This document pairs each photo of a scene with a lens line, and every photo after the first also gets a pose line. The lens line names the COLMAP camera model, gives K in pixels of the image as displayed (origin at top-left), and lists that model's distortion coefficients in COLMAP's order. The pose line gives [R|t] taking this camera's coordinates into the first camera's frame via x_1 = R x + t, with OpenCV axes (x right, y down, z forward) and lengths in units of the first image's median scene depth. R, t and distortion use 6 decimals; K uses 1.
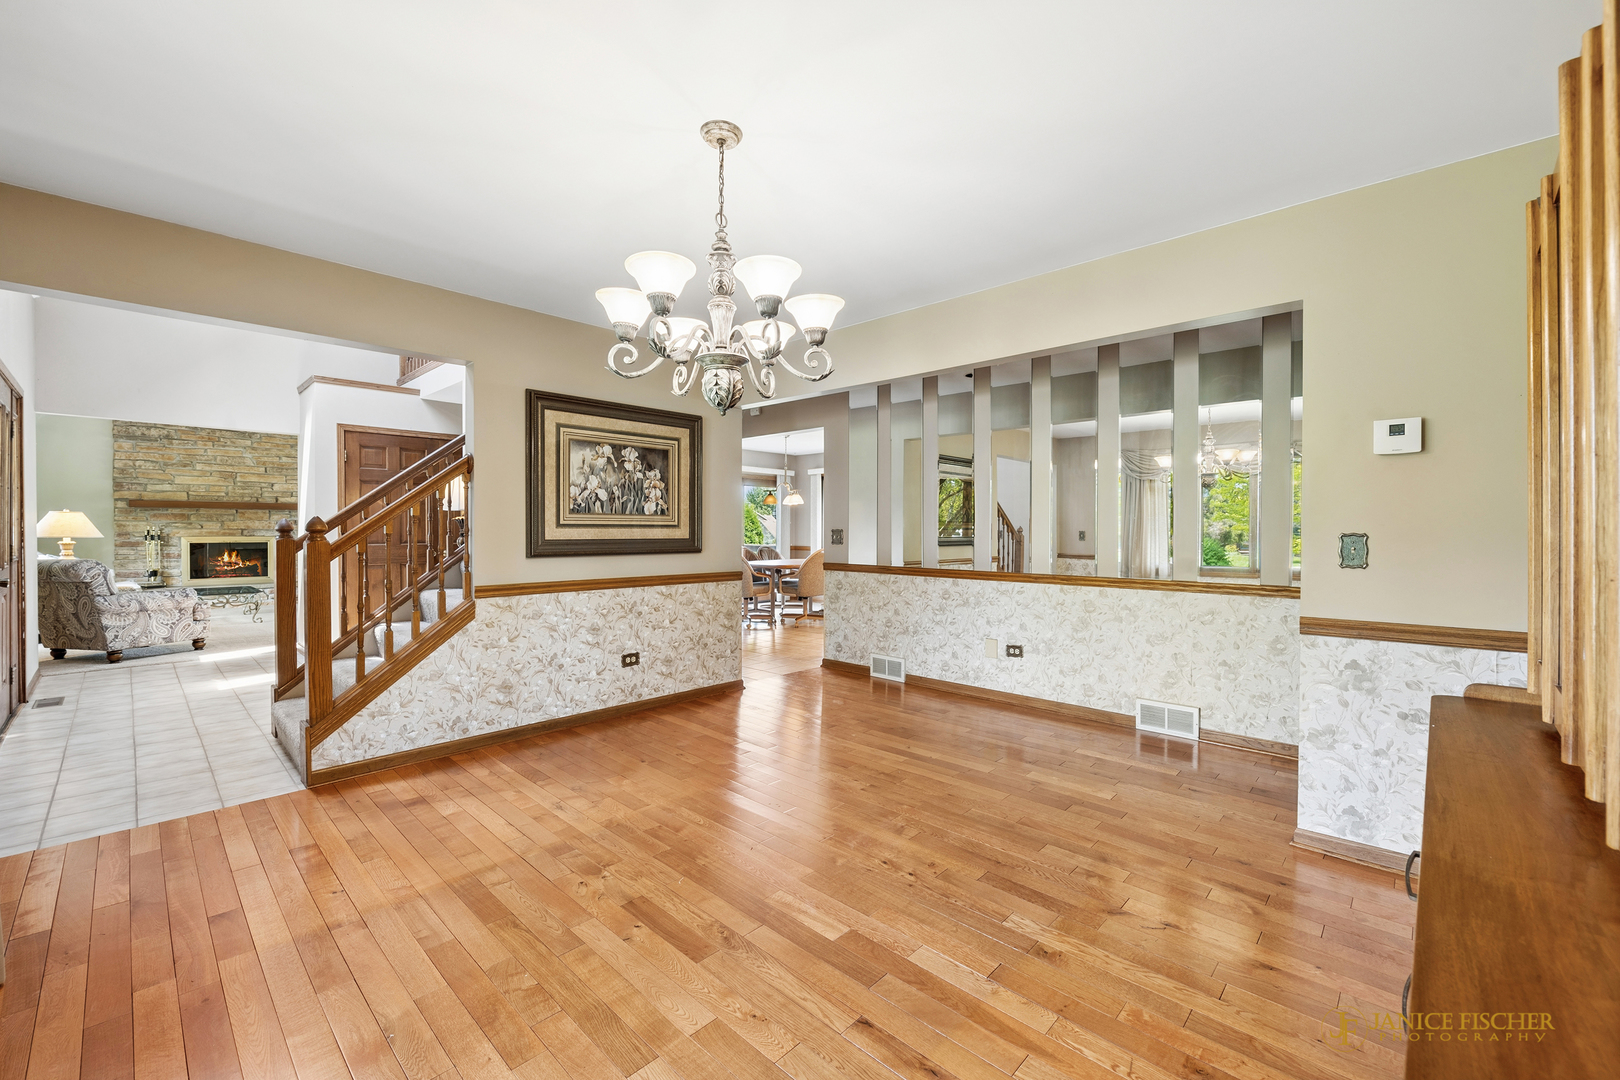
lens RADIAL K [[656.4, 0, 810.8], [0, 656.4, 534.4], [0, 0, 1]] dist [-0.004407, -0.000711]
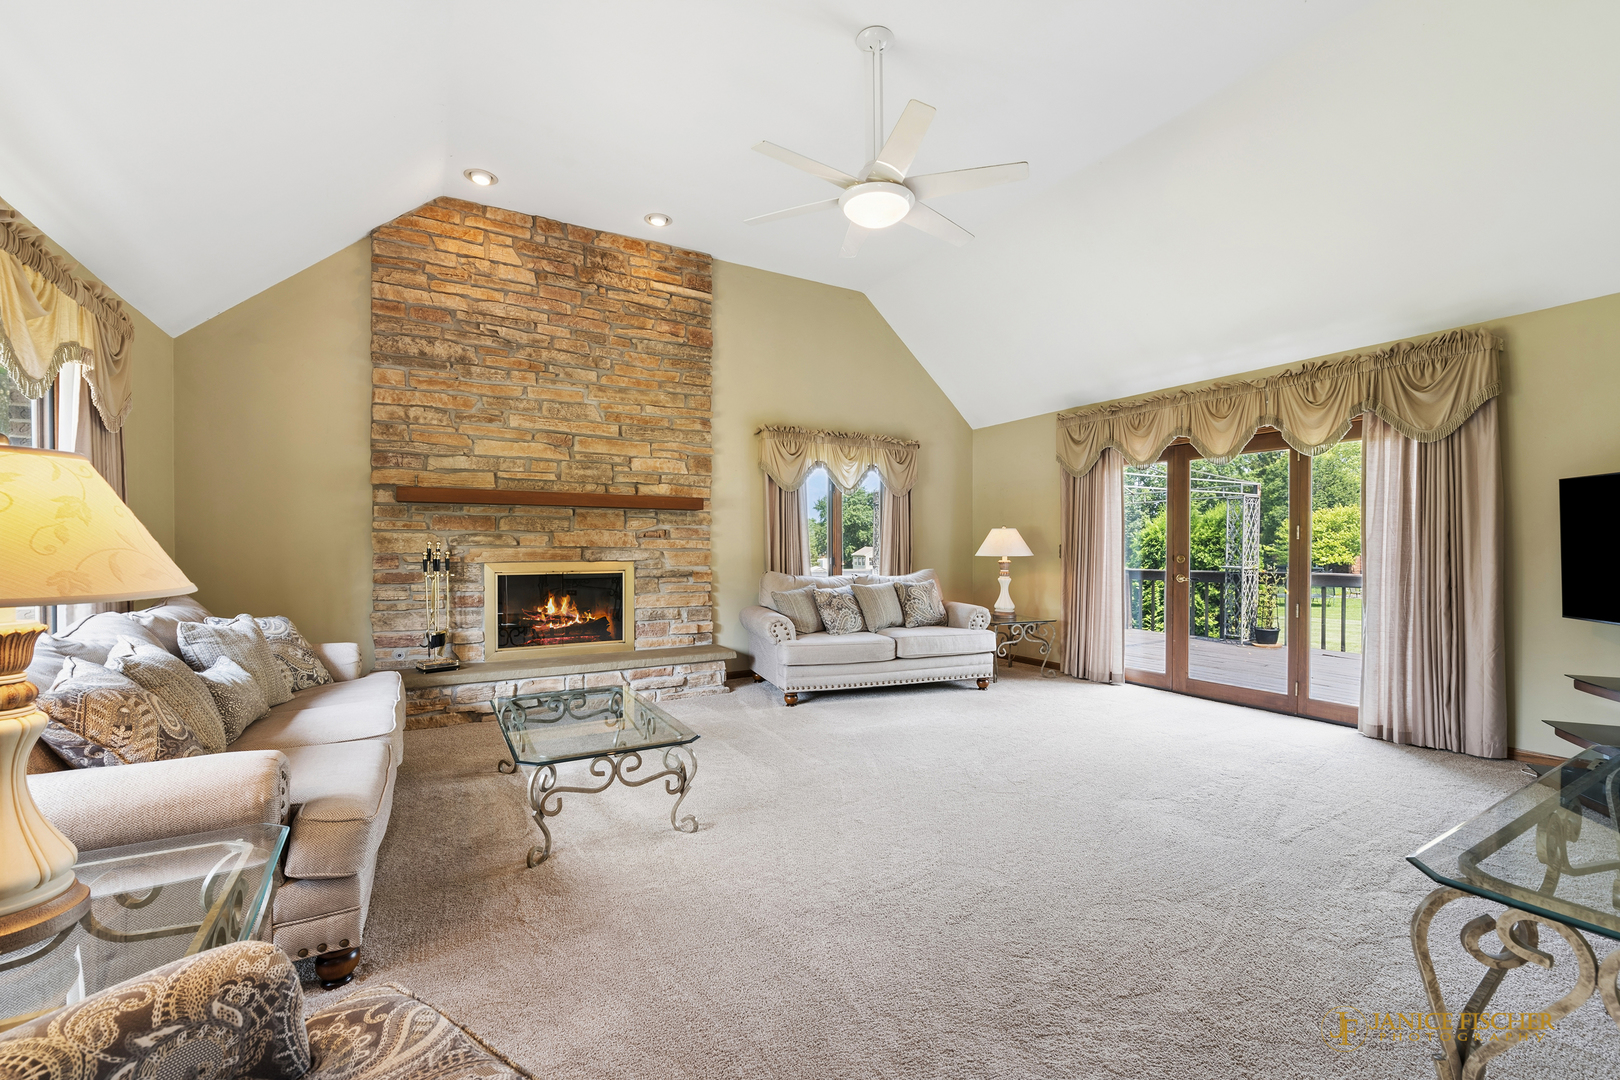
lens RADIAL K [[656.4, 0, 810.0], [0, 656.4, 546.4], [0, 0, 1]] dist [-0.004407, -0.000711]
pose [[0.960849, 0.002221, -0.277063, -0.594708], [-0.003198, 0.999990, -0.003075, -0.008218], [0.277054, 0.003841, 0.960847, 0.596906]]
